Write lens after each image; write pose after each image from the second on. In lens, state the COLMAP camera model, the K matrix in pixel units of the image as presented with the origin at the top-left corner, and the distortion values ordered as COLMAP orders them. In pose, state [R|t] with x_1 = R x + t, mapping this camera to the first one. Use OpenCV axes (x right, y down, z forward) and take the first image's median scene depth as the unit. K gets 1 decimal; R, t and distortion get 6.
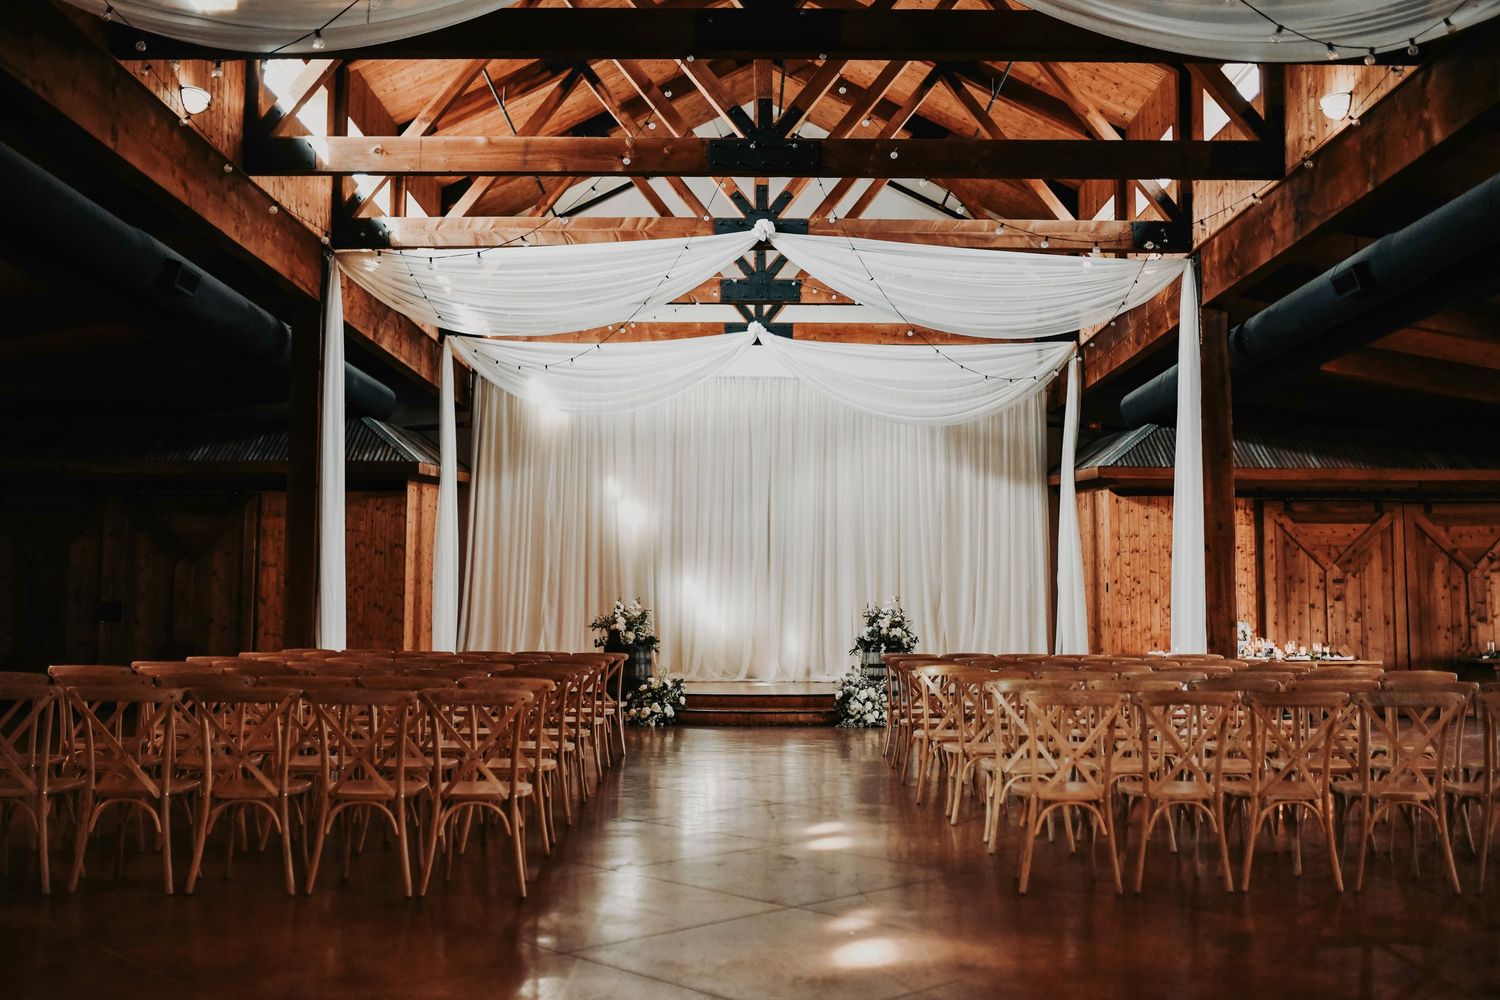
lens RADIAL K [[1502.5, 0, 751.4], [0, 1502.5, 506.0], [0, 0, 1]] dist [-0.049325, 0.000000]
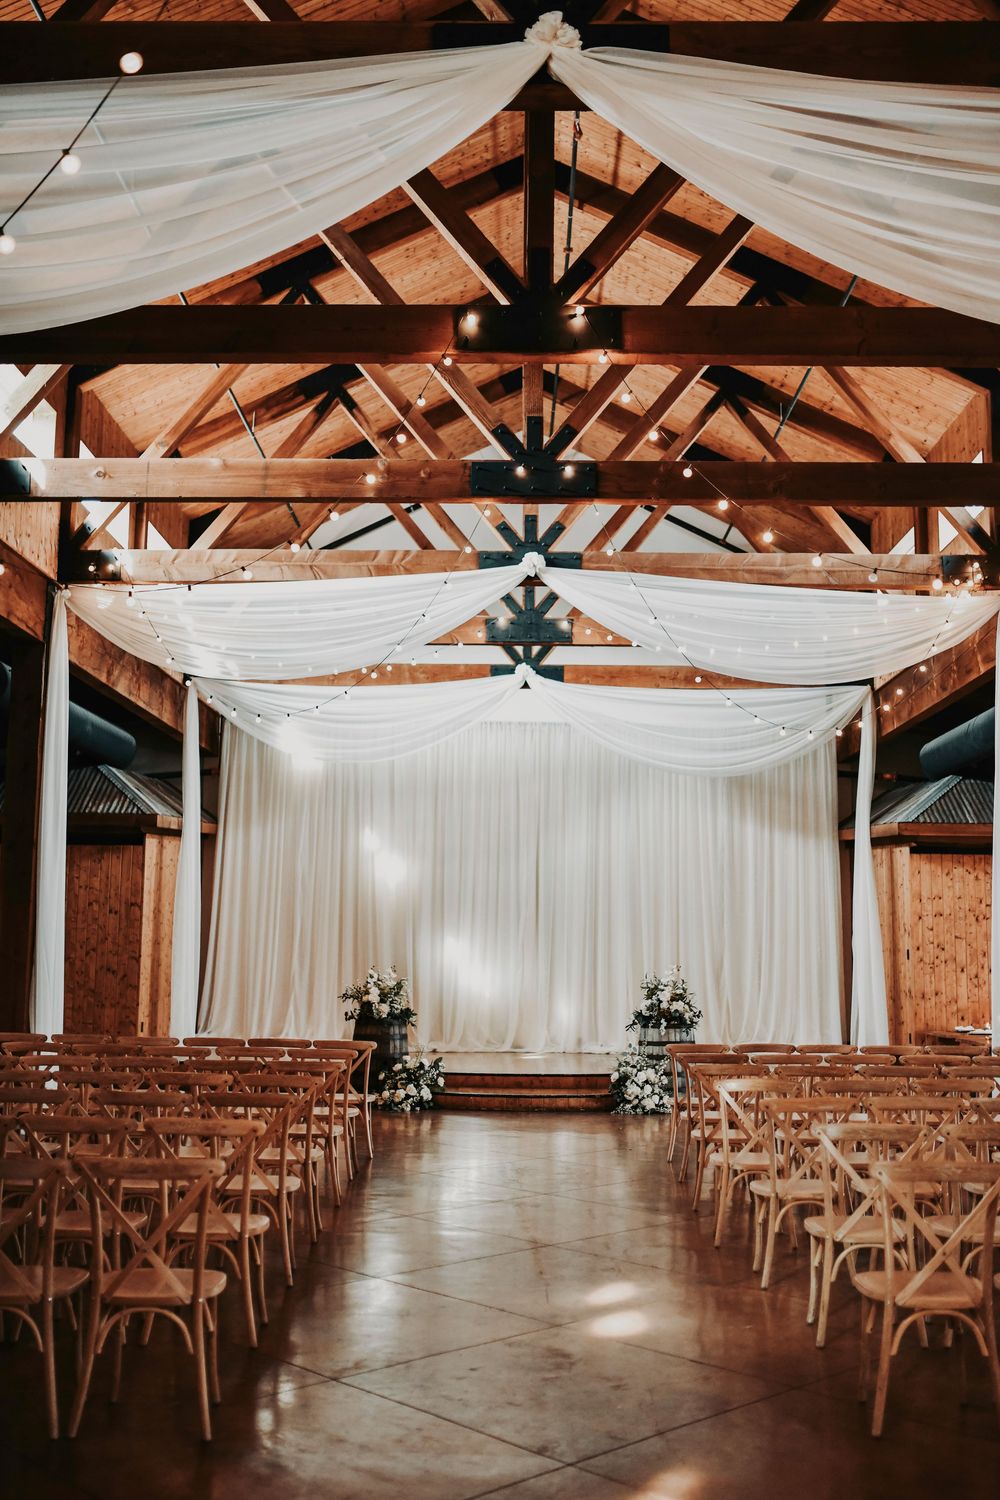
lens RADIAL K [[1502.5, 0, 497.9], [0, 1502.5, 745.8], [0, 0, 1]] dist [-0.049325, 0.000000]
pose [[0.999888, 0.003603, -0.014520, 0.000613], [-0.004543, 0.997858, -0.065259, -0.012955], [0.014254, 0.065317, 0.997763, 0.086449]]
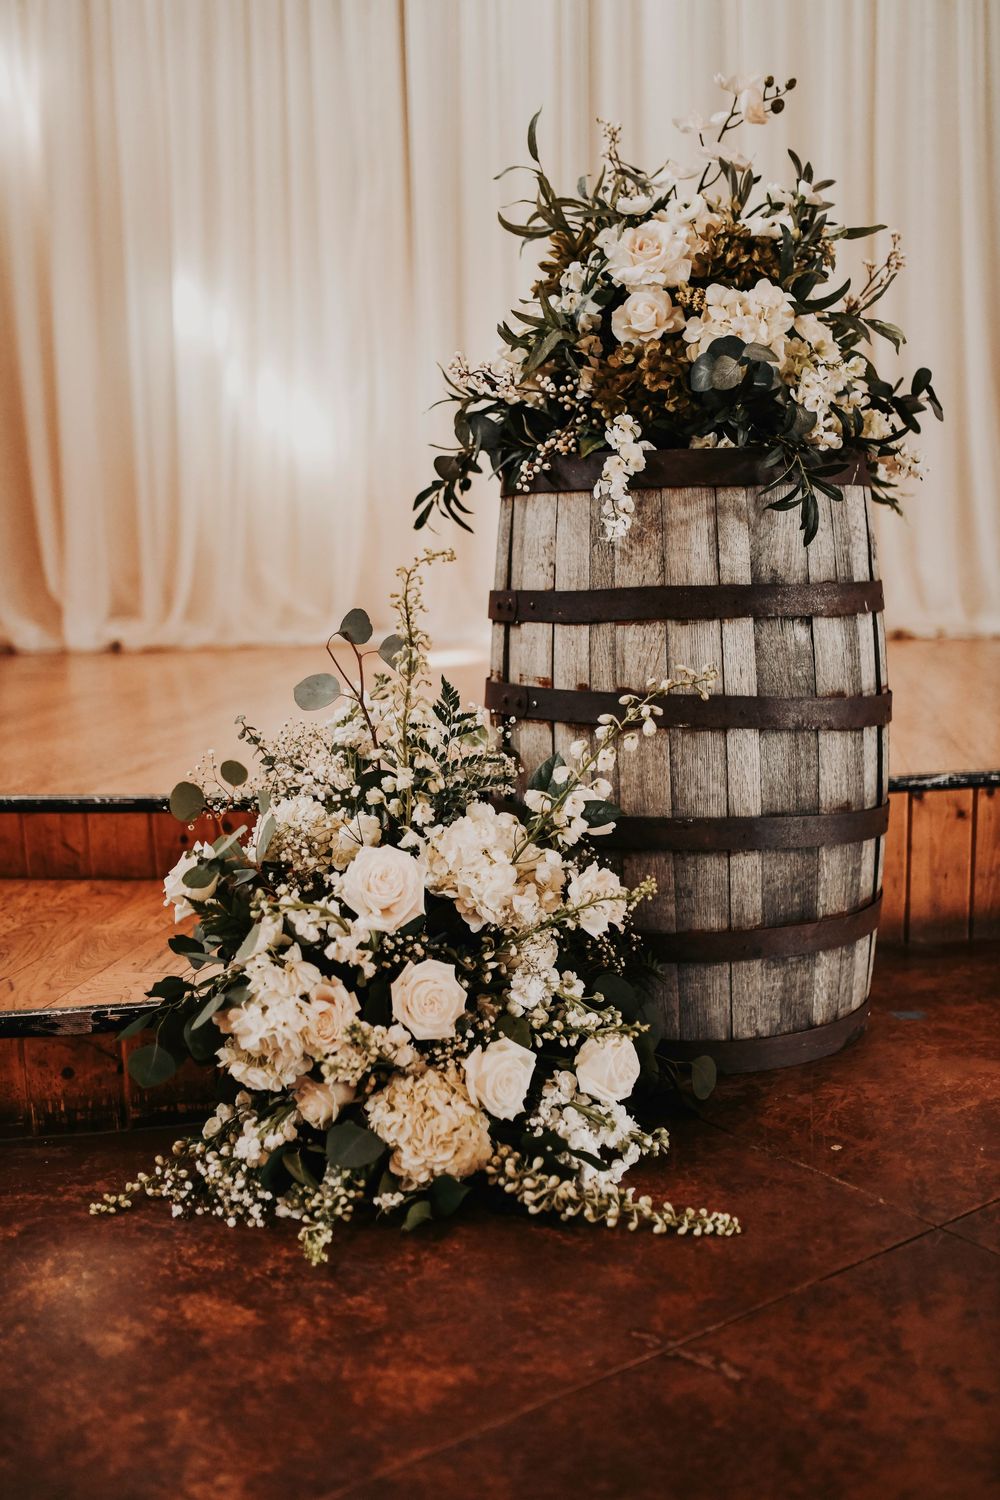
lens RADIAL K [[1502.5, 0, 503.3], [0, 1502.5, 753.6], [0, 0, 1]] dist [-0.049325, 0.000000]
pose [[0.985633, 0.000403, -0.168901, 0.096914], [0.036454, 0.975921, 0.215056, 0.090810], [0.164921, -0.218123, 0.961885, 0.870631]]
